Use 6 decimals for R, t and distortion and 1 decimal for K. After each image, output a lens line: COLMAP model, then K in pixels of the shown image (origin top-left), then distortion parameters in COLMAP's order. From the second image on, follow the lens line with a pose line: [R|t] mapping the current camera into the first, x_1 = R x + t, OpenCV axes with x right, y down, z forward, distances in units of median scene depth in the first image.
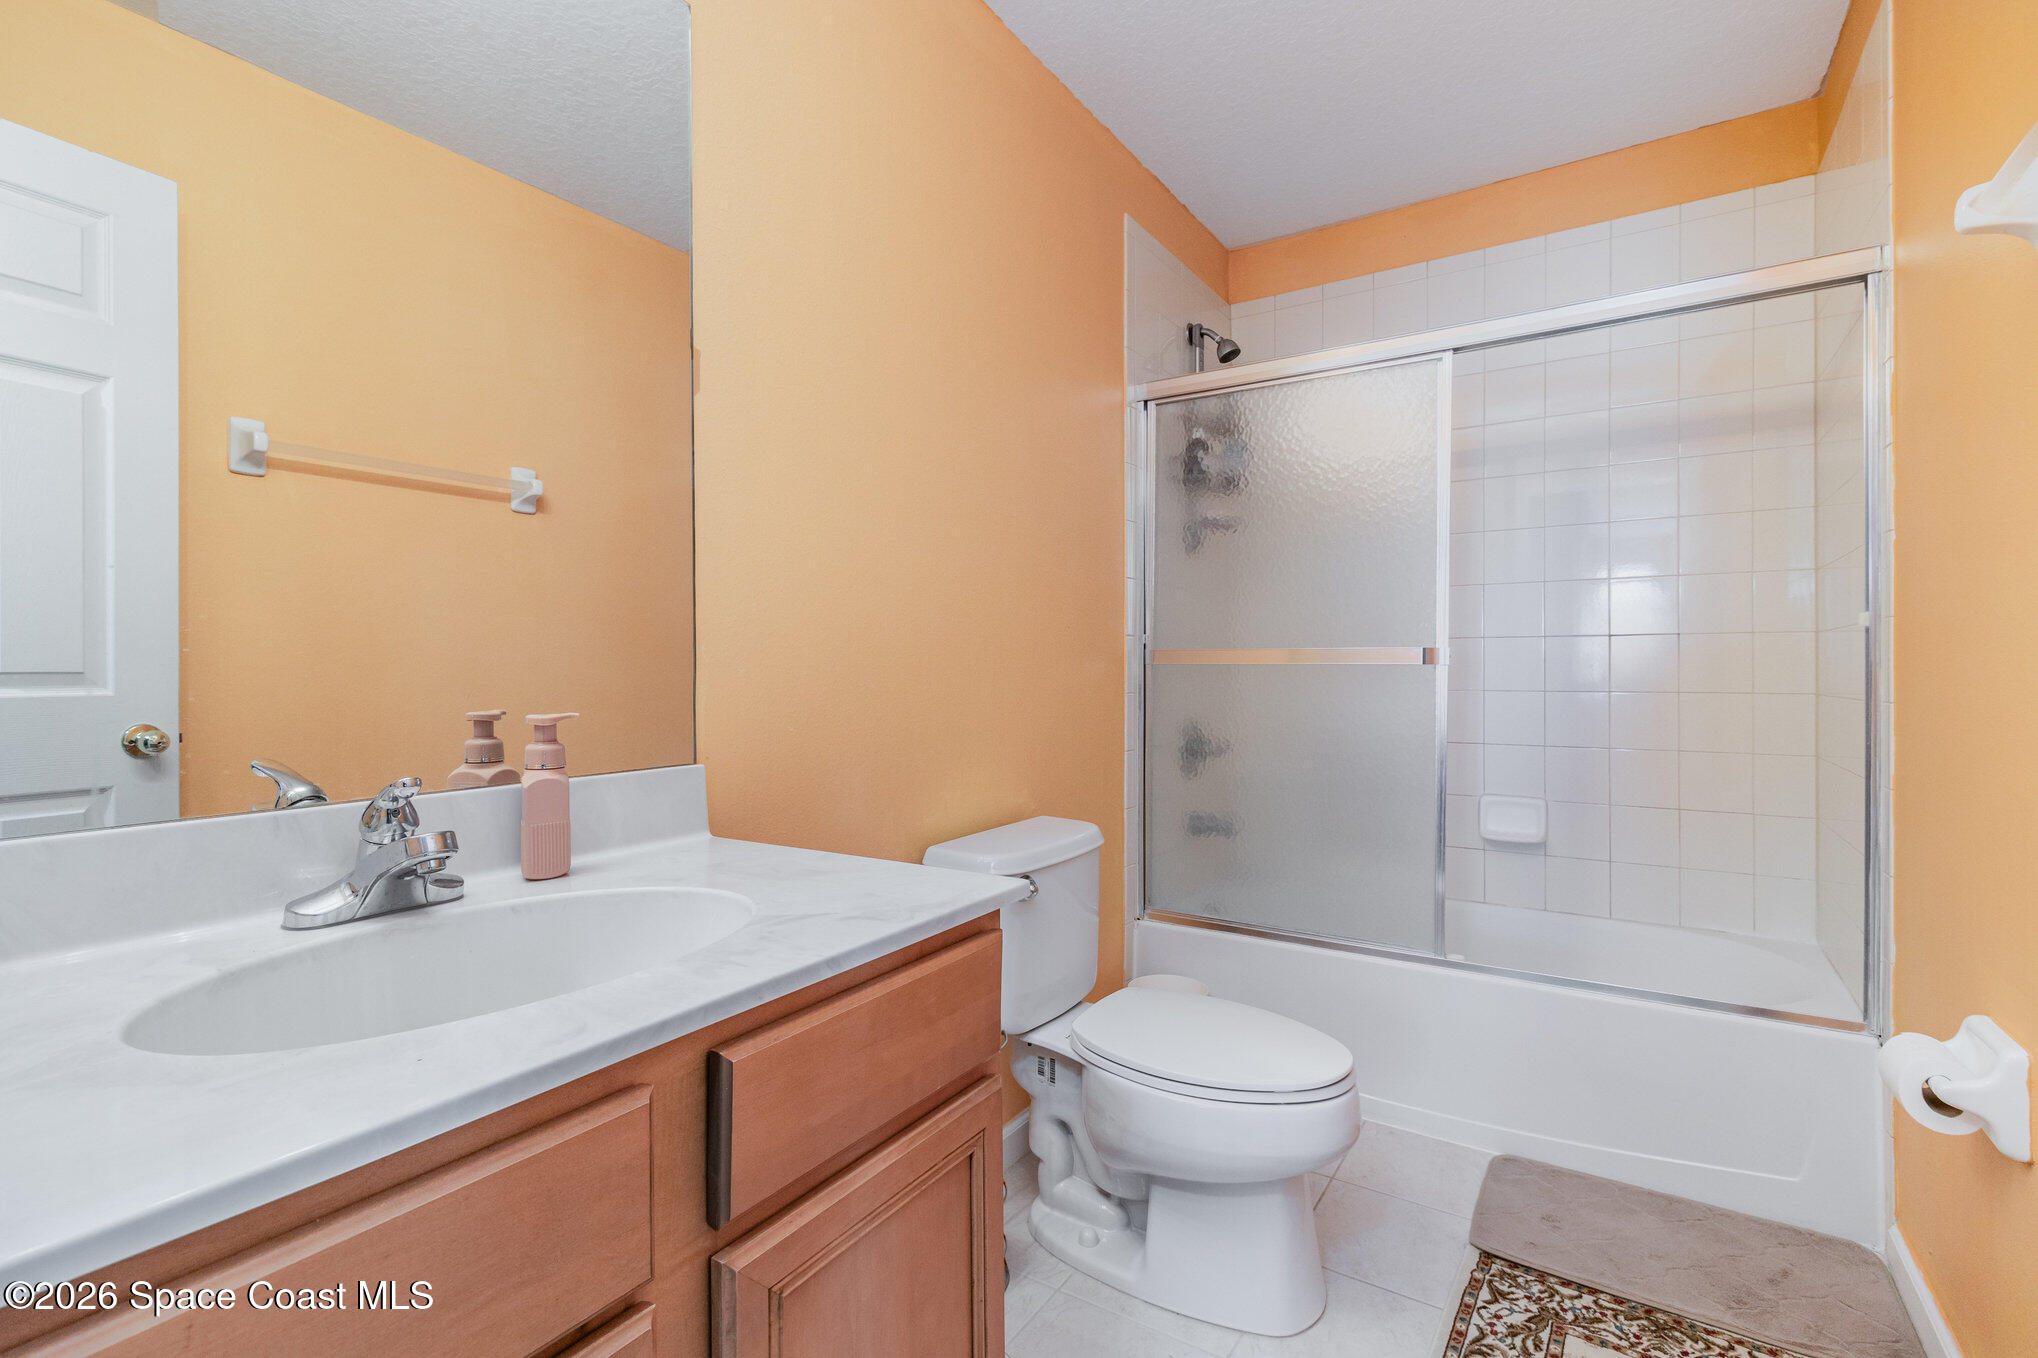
lens RADIAL K [[948.1, 0, 1033.7], [0, 948.1, 688.8], [0, 0, 1]] dist [0.002904, -0.000268]
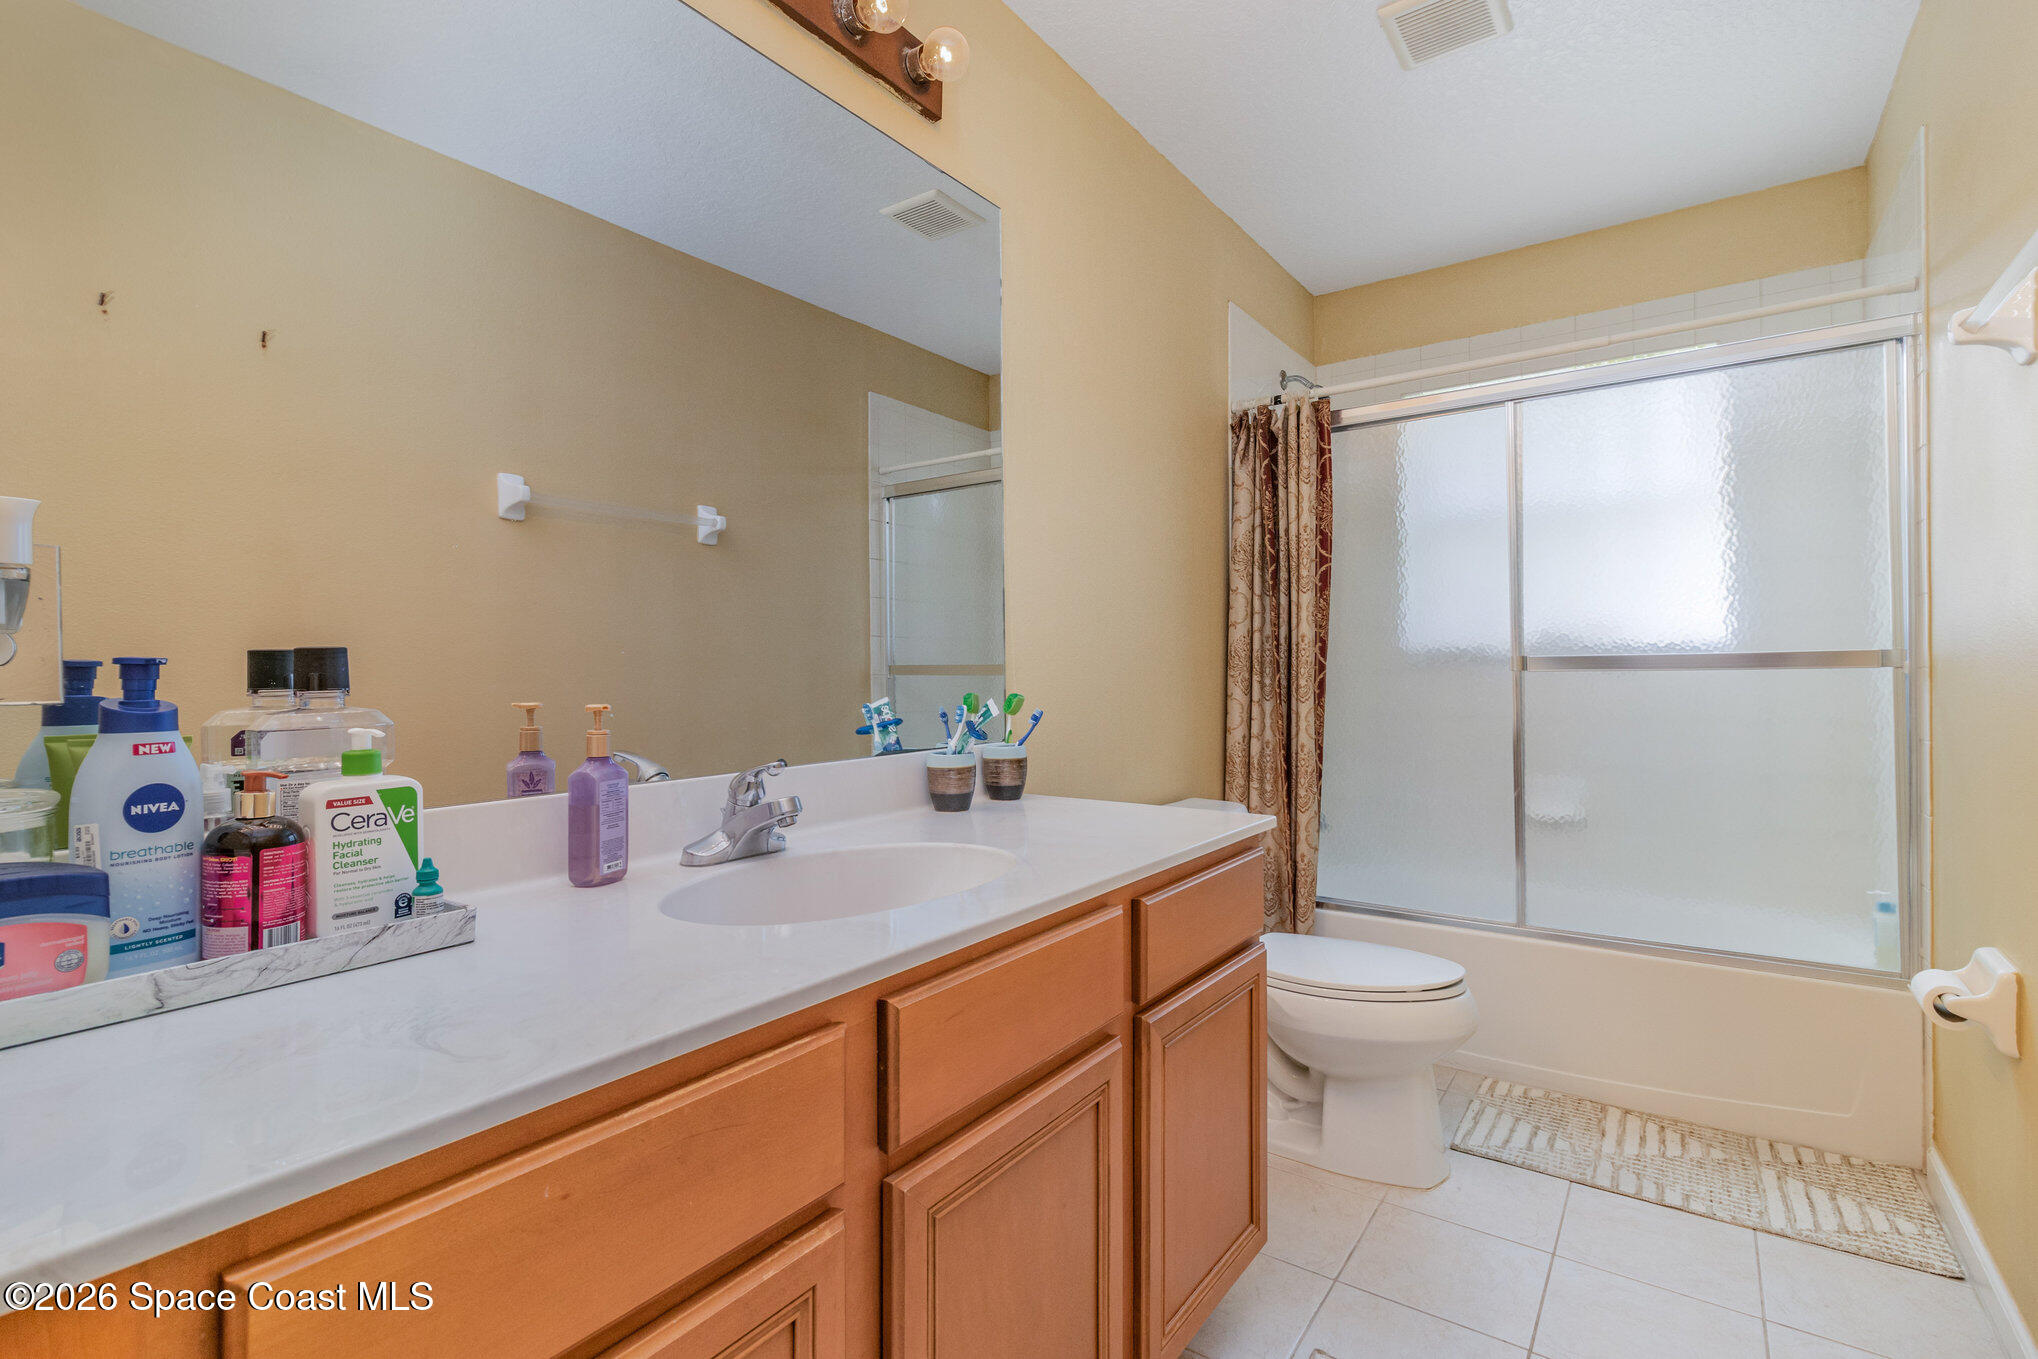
lens RADIAL K [[948.1, 0, 1000.2], [0, 948.1, 662.7], [0, 0, 1]] dist [0.002904, -0.000268]
pose [[0.996375, -0.004950, -0.084927, -0.102294], [0.002516, 0.999584, -0.028743, -0.003243], [0.085034, 0.028425, 0.995972, -0.192157]]
